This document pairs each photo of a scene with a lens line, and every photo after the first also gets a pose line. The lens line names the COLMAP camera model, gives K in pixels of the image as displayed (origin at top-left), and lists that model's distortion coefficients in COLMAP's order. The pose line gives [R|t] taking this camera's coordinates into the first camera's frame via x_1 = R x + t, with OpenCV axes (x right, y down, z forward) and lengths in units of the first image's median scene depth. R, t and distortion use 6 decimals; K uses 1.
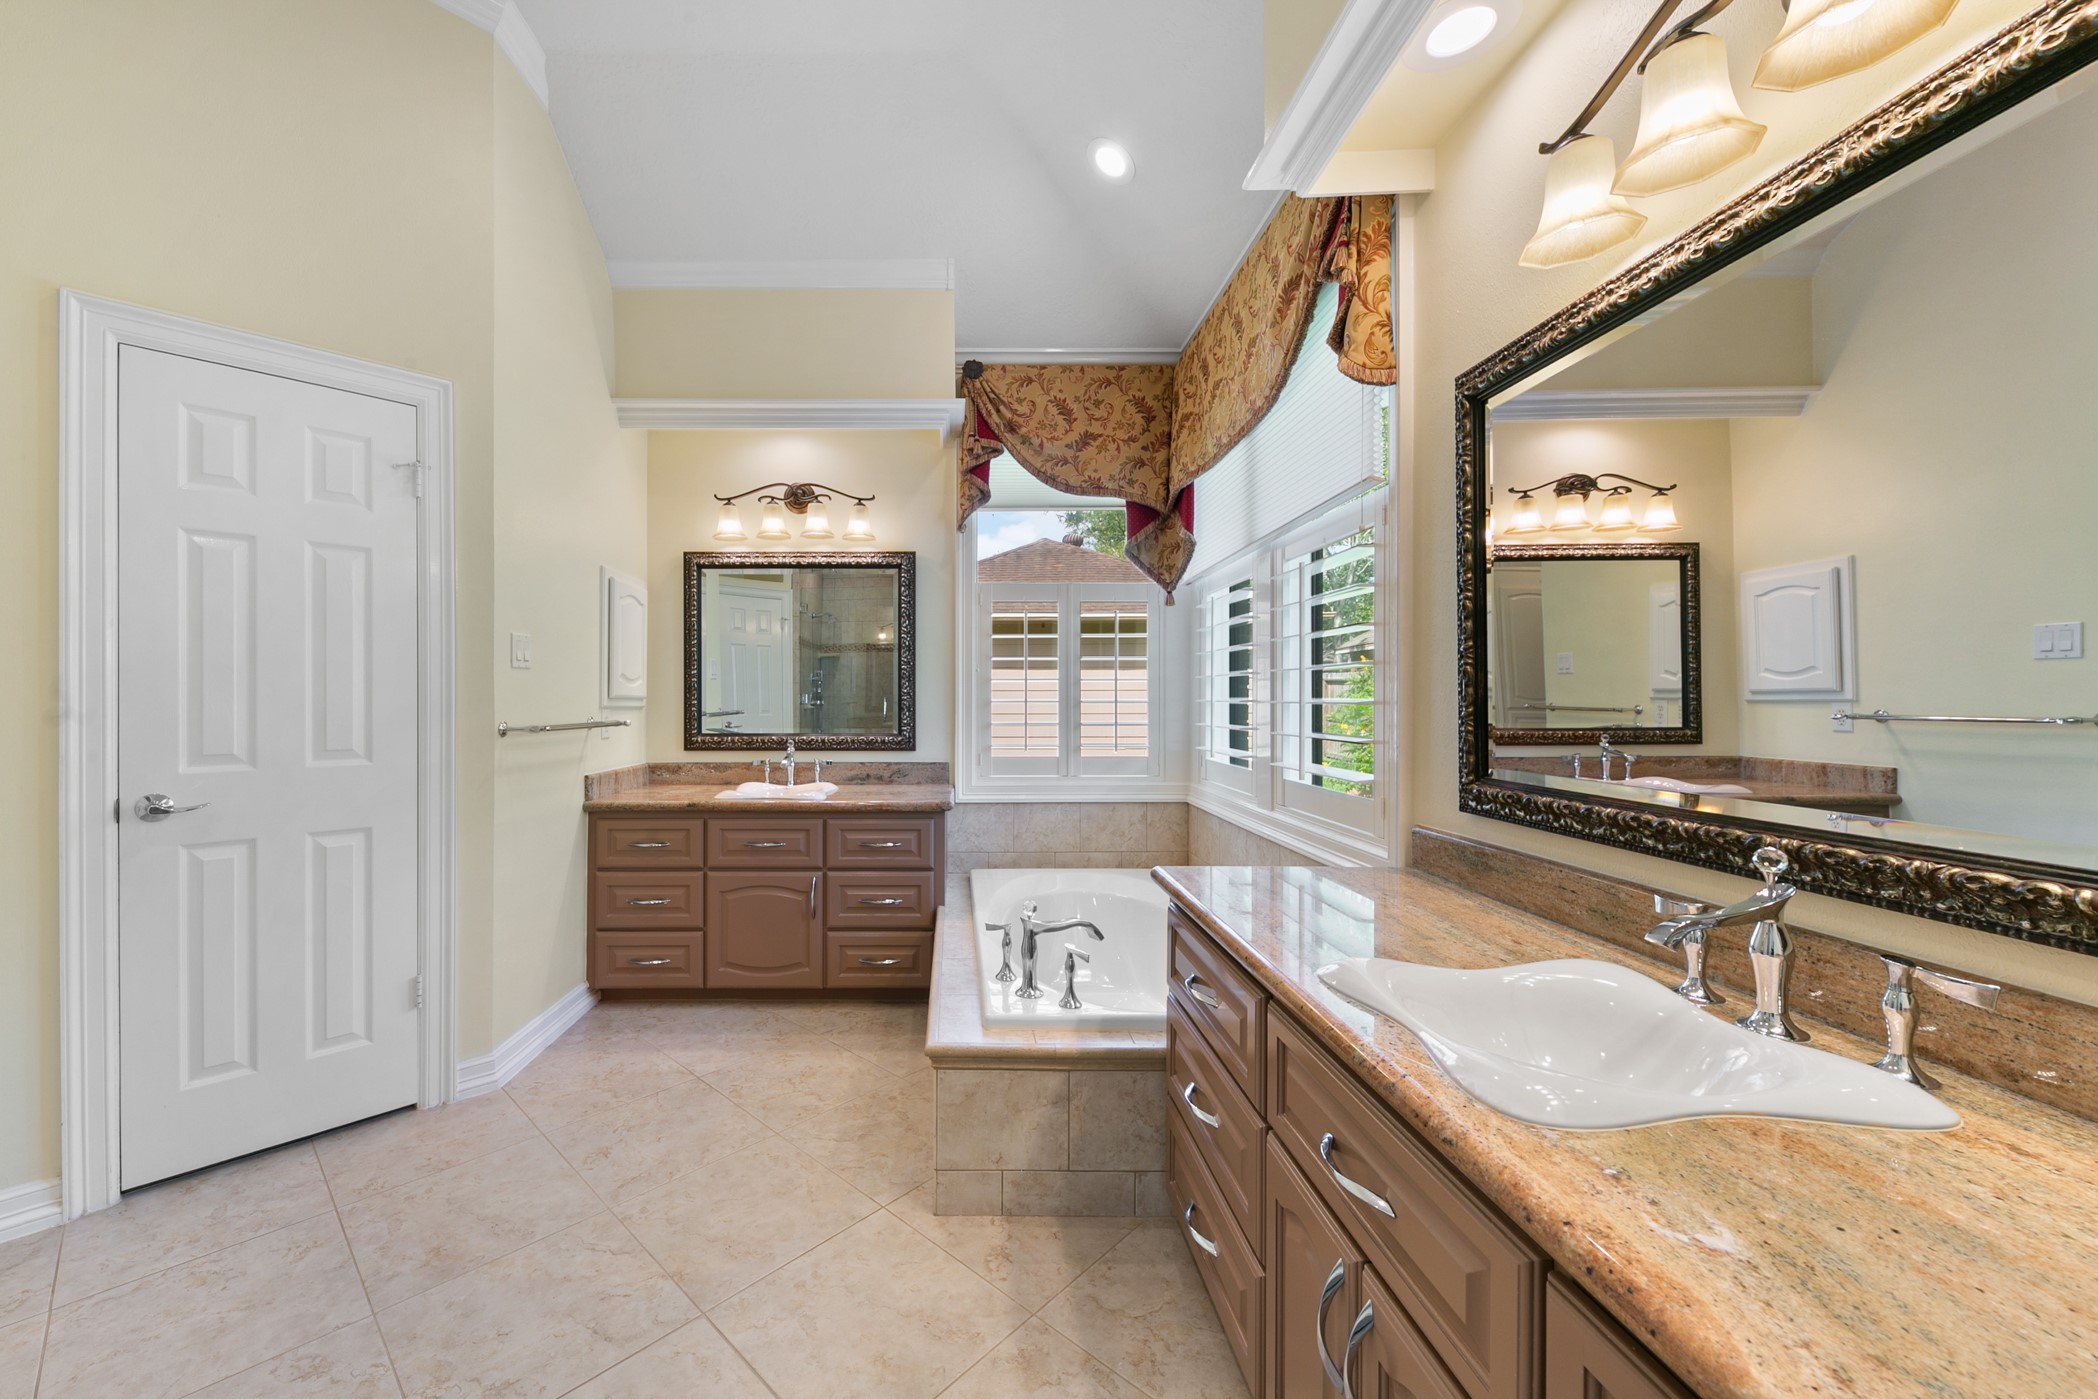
lens RADIAL K [[797.0, 0, 970.4], [0, 797.0, 701.4], [0, 0, 1]] dist [-0.000201, -0.000013]
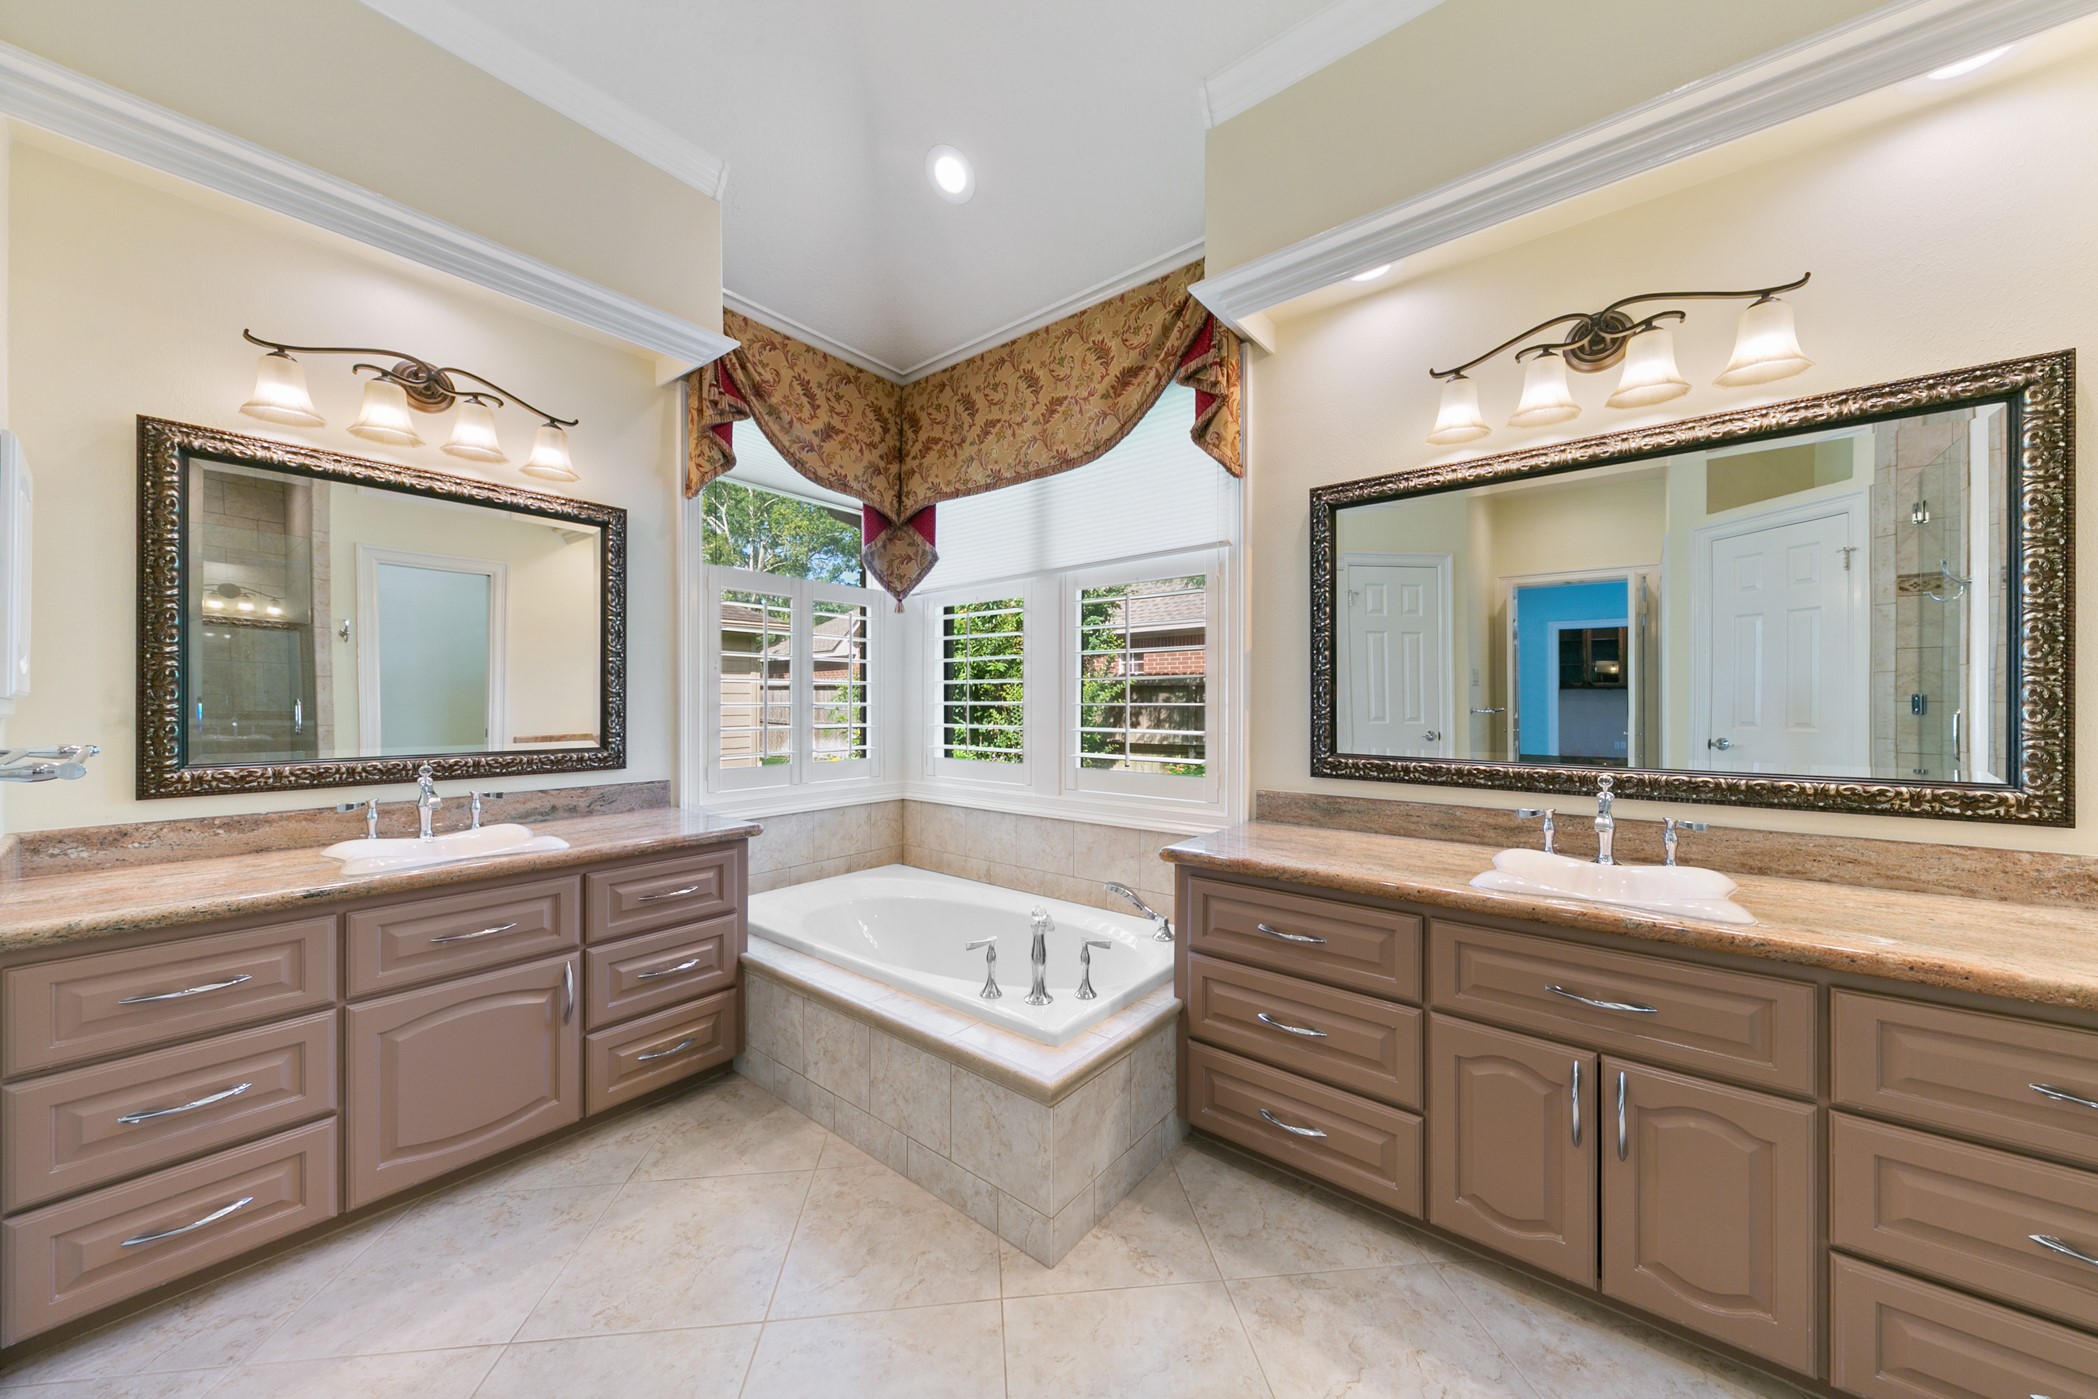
lens RADIAL K [[705.7, 0, 1066.4], [0, 705.7, 704.8], [0, 0, 1]] dist [0.015563, -0.005678]
pose [[0.630688, -0.000861, 0.776036, -0.340441], [0.000239, 1.000000, 0.000916, 0.000001], [-0.776037, -0.000392, 0.630687, 0.243184]]
